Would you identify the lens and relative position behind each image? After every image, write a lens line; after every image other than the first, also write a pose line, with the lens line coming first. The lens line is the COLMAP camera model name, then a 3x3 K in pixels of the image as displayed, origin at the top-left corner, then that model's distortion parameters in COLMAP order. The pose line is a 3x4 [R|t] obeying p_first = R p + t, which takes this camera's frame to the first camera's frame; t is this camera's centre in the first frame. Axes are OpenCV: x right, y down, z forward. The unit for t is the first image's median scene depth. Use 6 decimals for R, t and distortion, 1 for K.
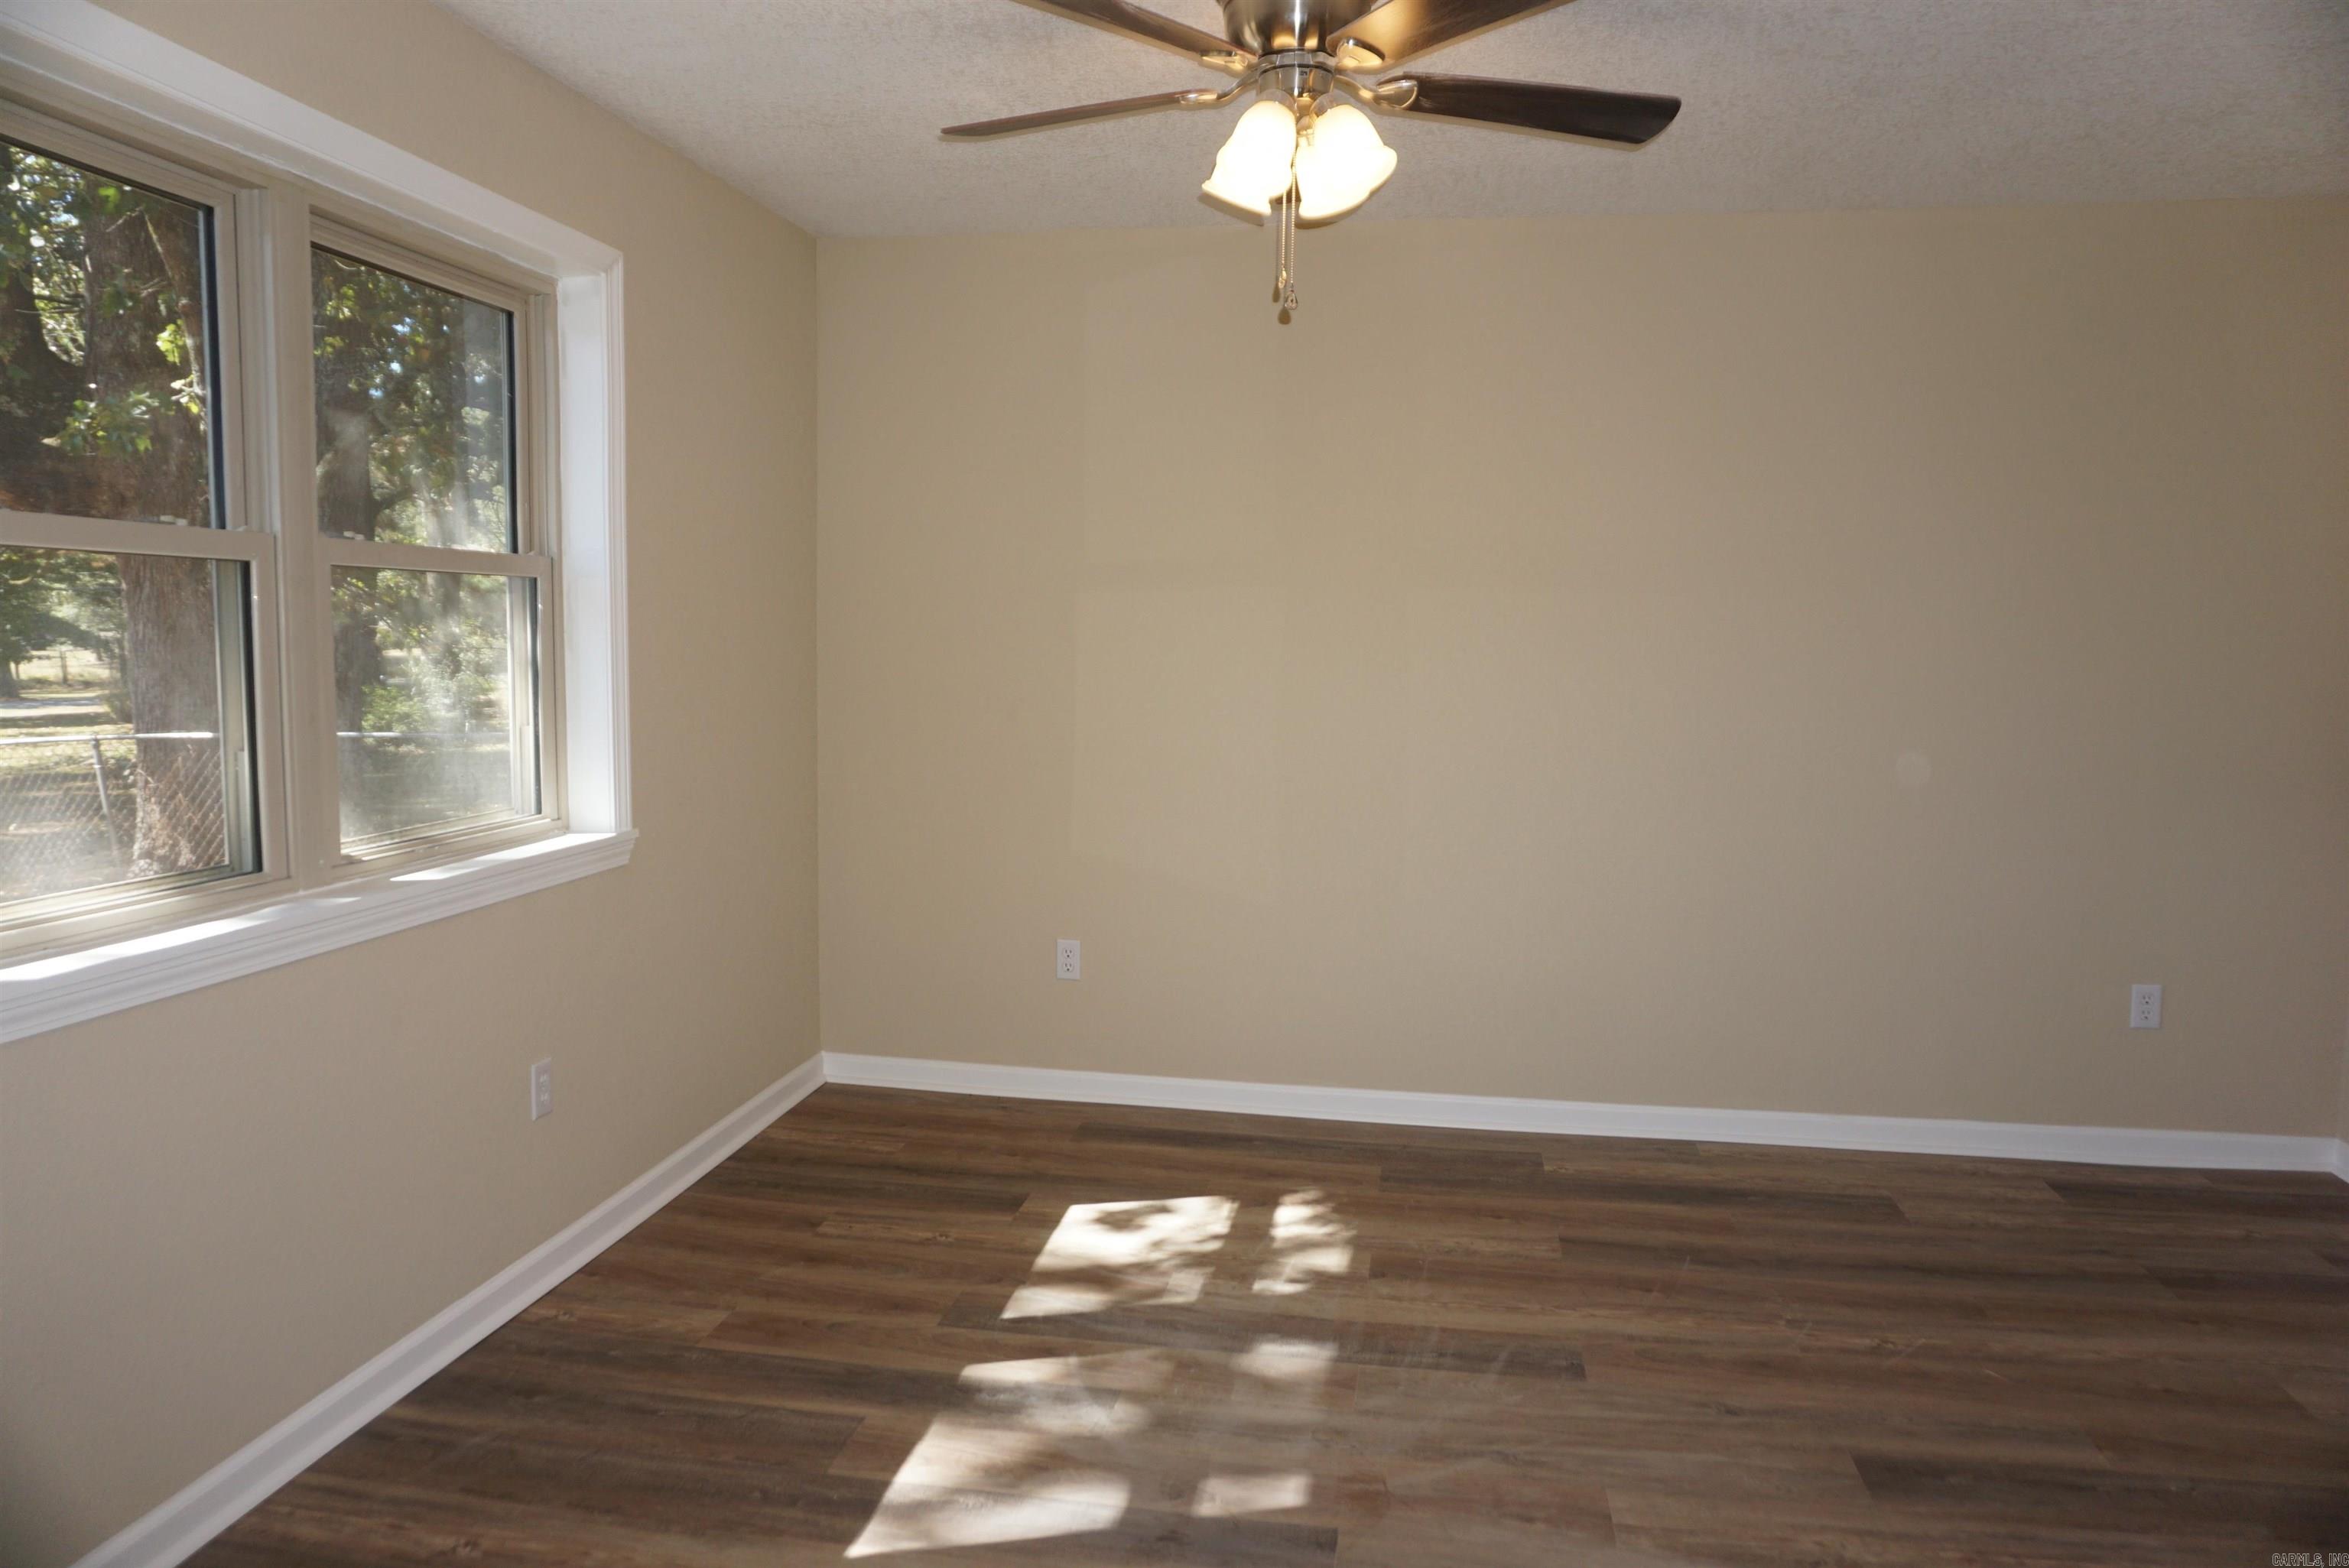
lens RADIAL K [[1562.5, 0, 1173.5], [0, 1562.5, 794.2], [0, 0, 1]] dist [-0.048803, 0.028343]
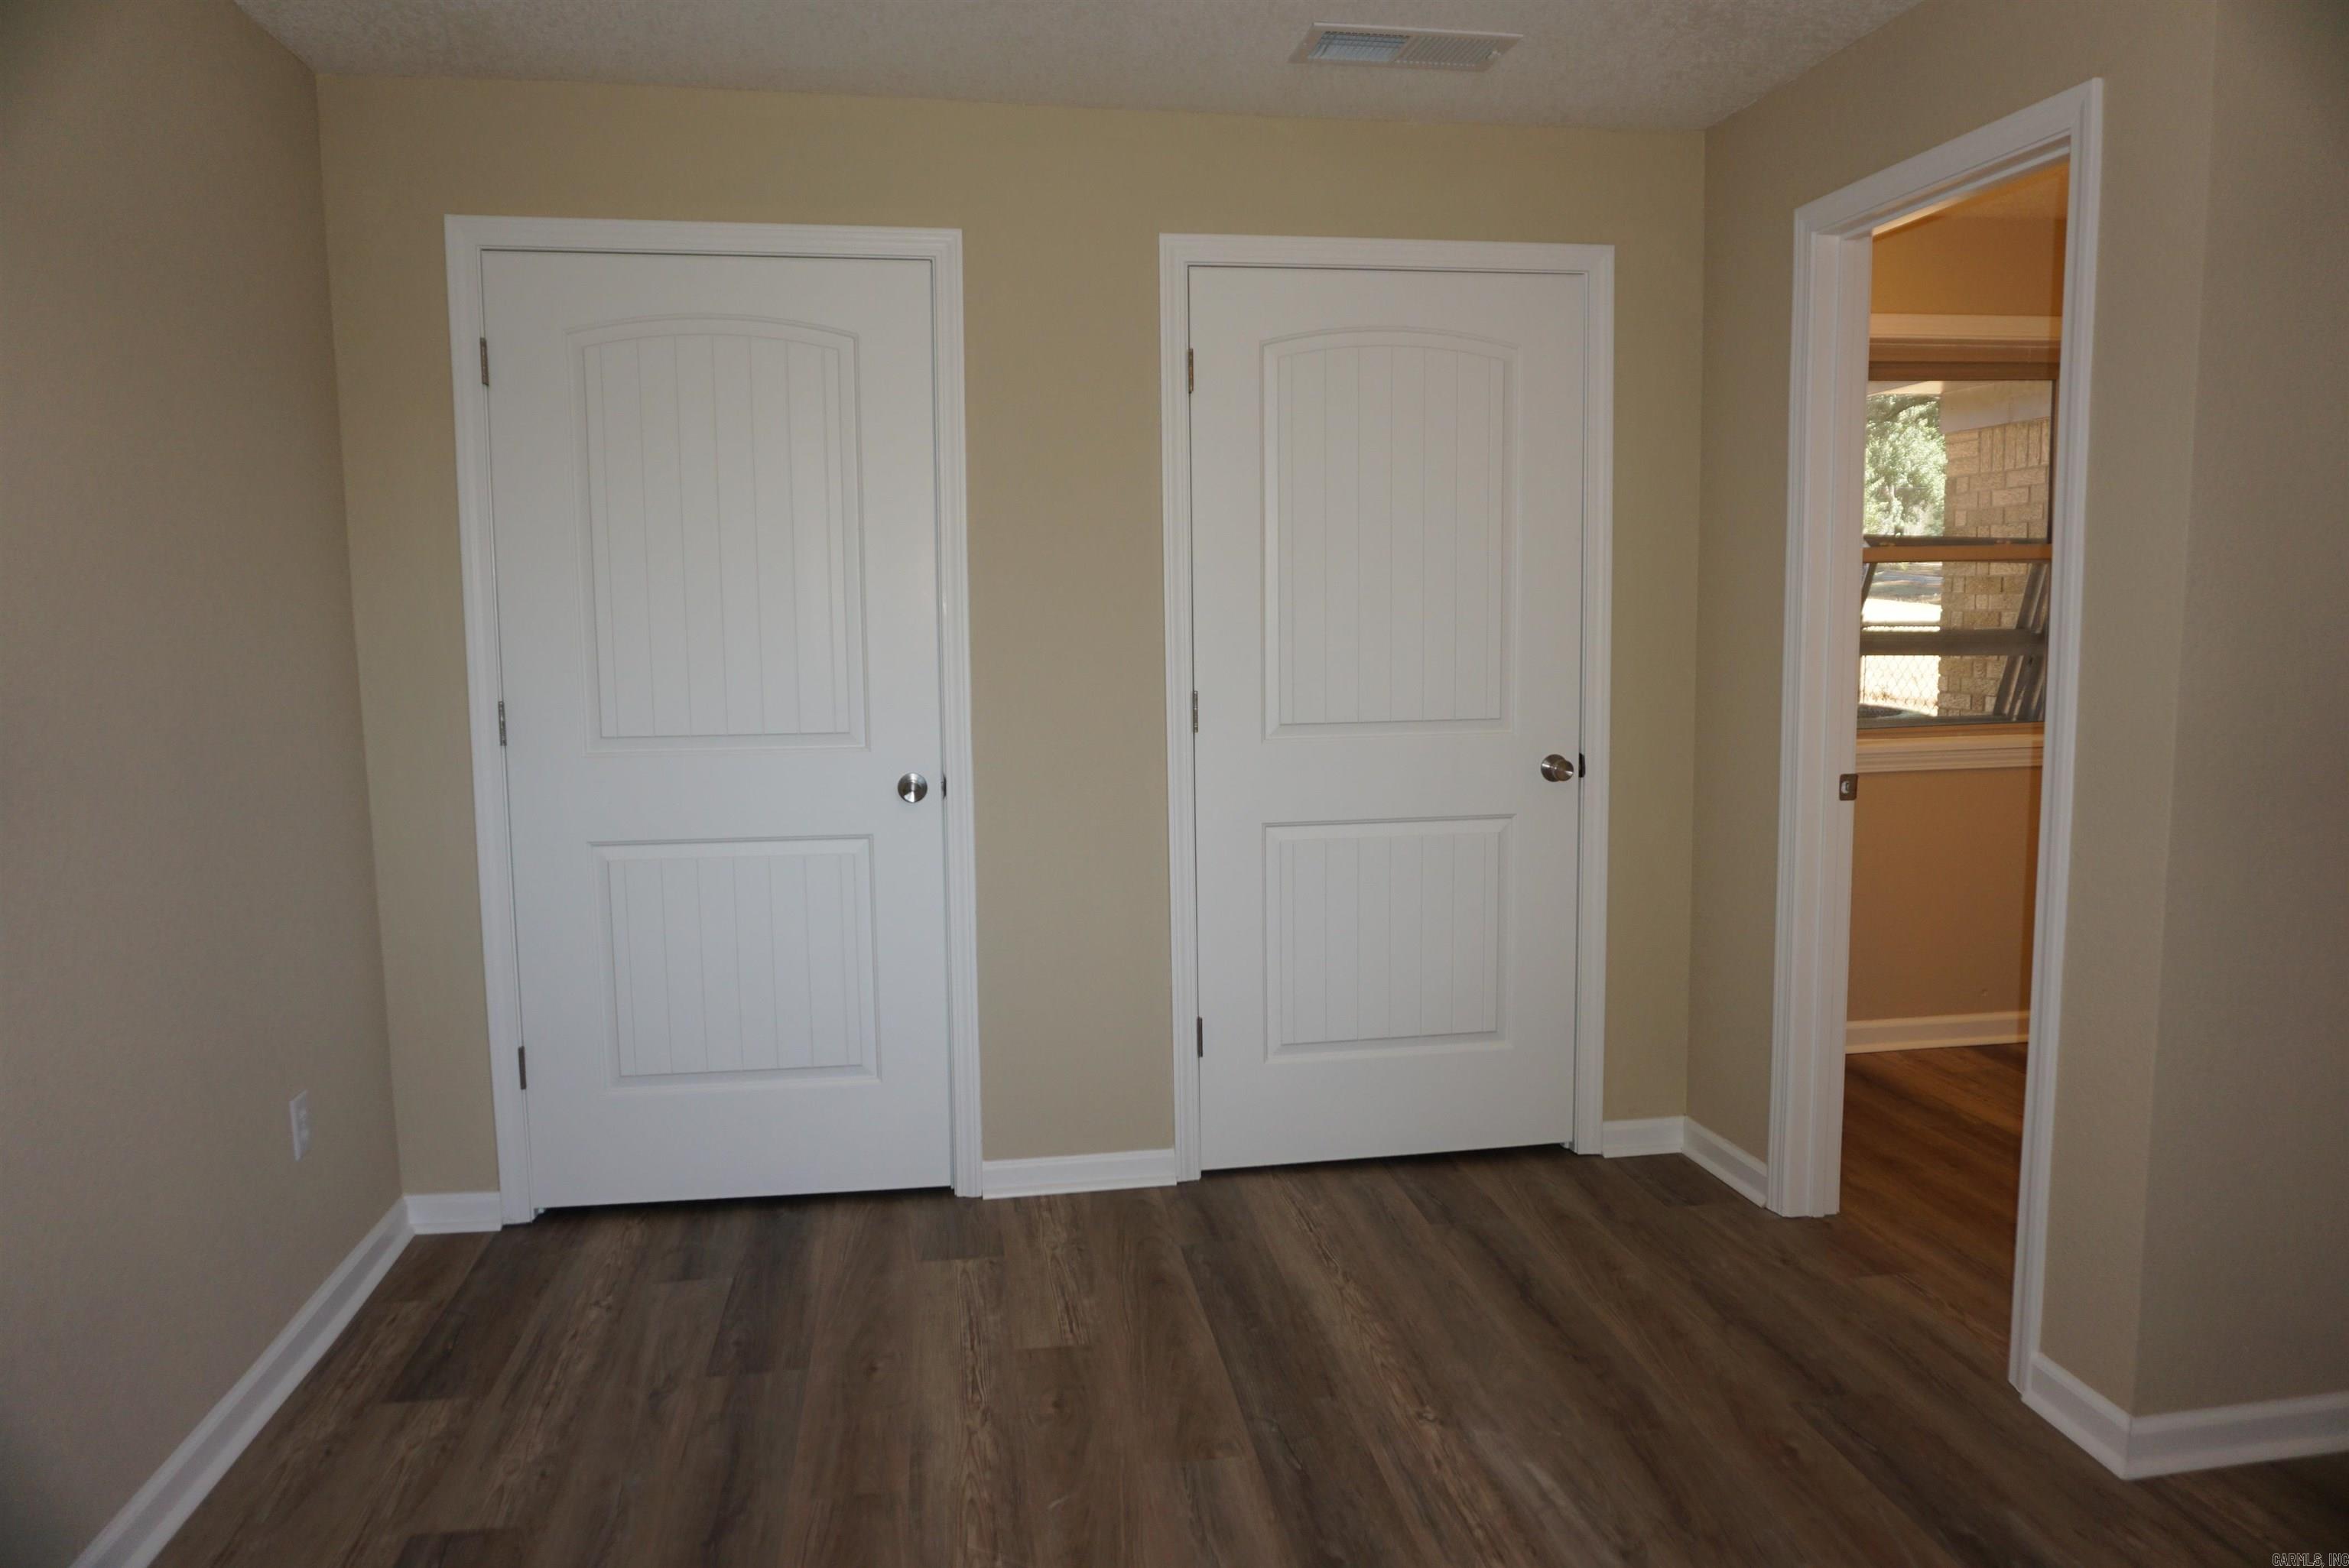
lens RADIAL K [[1562.5, 0, 1174.1], [0, 1562.5, 774.4], [0, 0, 1]] dist [-0.048803, 0.028343]
pose [[-0.333174, -0.102080, 0.937323, -0.192111], [0.097694, 0.985034, 0.142001, -0.101636], [-0.937790, 0.138882, -0.318215, 0.963914]]
